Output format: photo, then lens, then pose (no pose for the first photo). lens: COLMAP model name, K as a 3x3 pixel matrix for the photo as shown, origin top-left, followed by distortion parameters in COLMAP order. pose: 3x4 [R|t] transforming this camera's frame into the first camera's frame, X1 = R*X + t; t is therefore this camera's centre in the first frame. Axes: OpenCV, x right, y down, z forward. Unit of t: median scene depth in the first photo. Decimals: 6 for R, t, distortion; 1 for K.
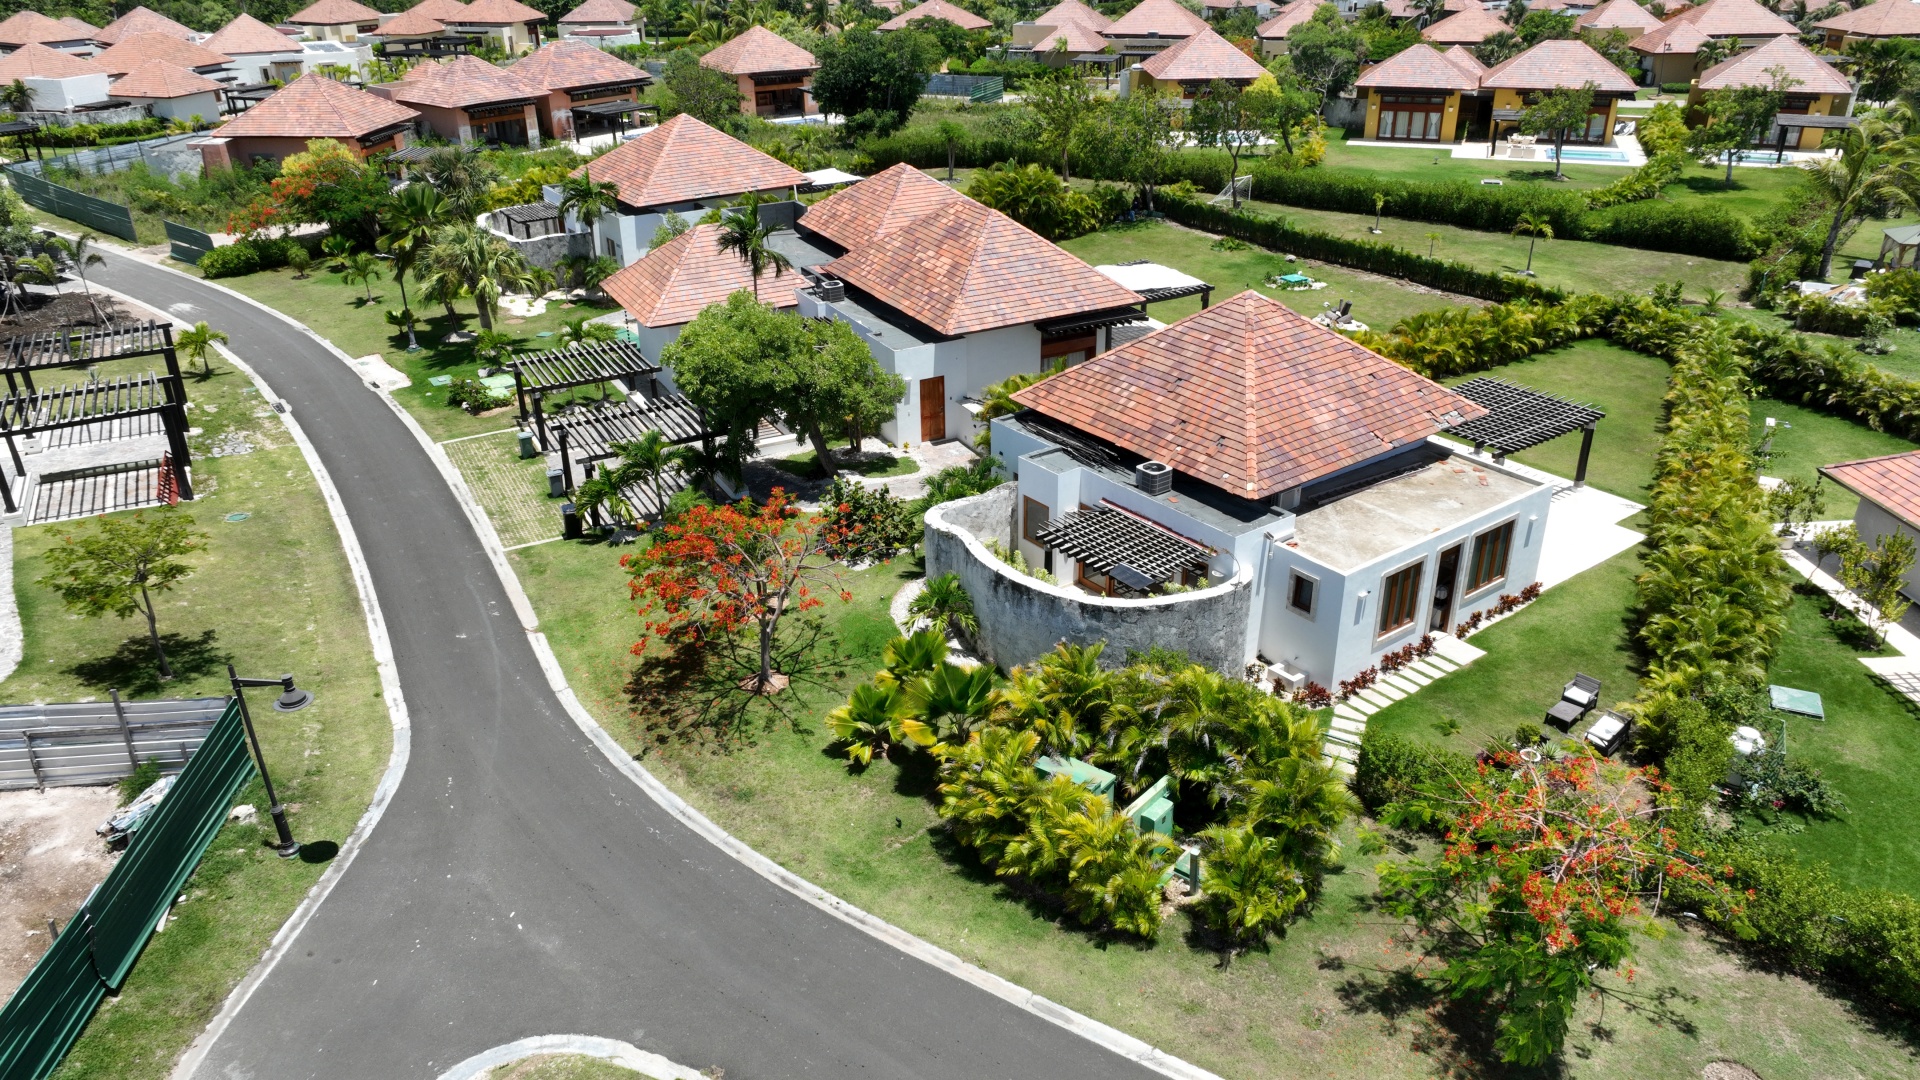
lens RADIAL K [[1298.6, 0, 960.0], [0, 1298.6, 540.0], [0, 0, 1]] dist [0.003019, -0.001884]
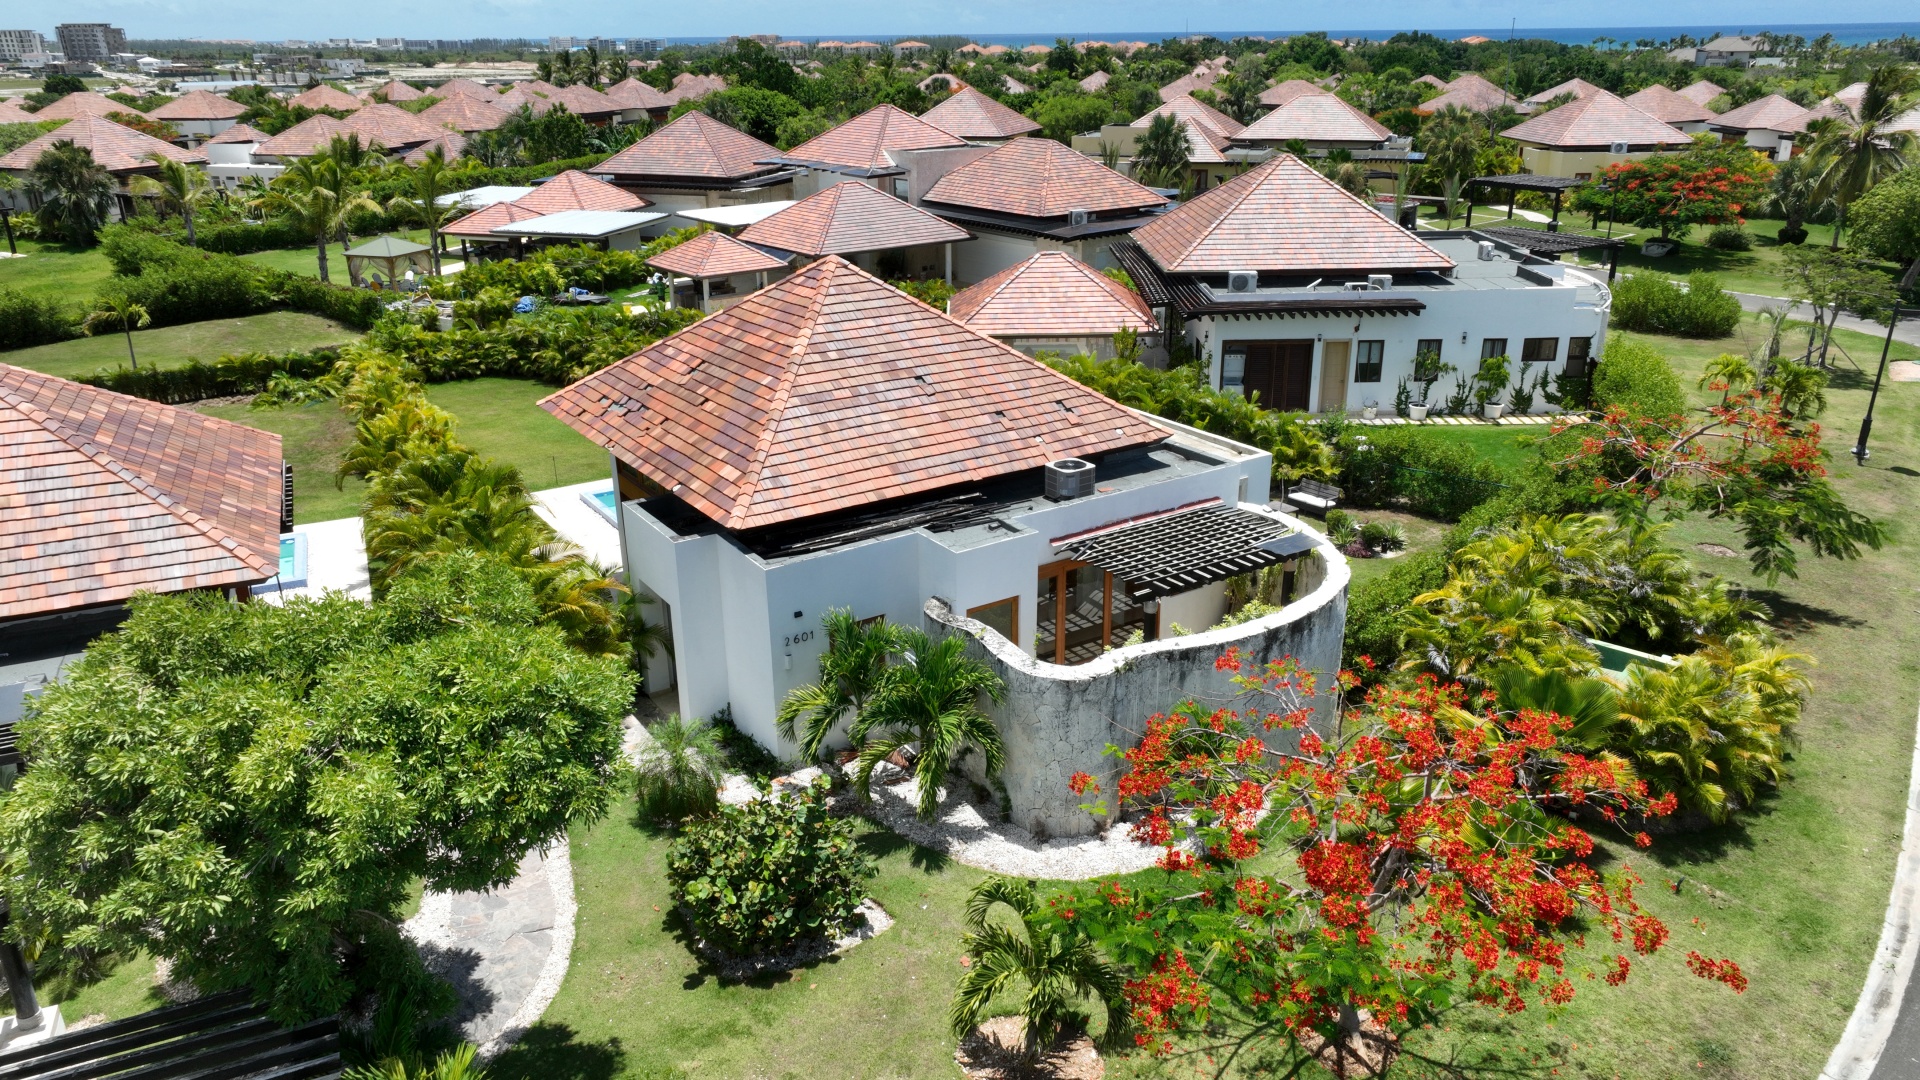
lens RADIAL K [[1298.6, 0, 960.0], [0, 1298.6, 540.0], [0, 0, 1]] dist [0.003019, -0.001884]
pose [[0.051727, -0.331758, 0.941945, -0.551391], [0.449912, 0.849808, 0.274600, -0.249839], [-0.891574, 0.409588, 0.193220, 0.956787]]
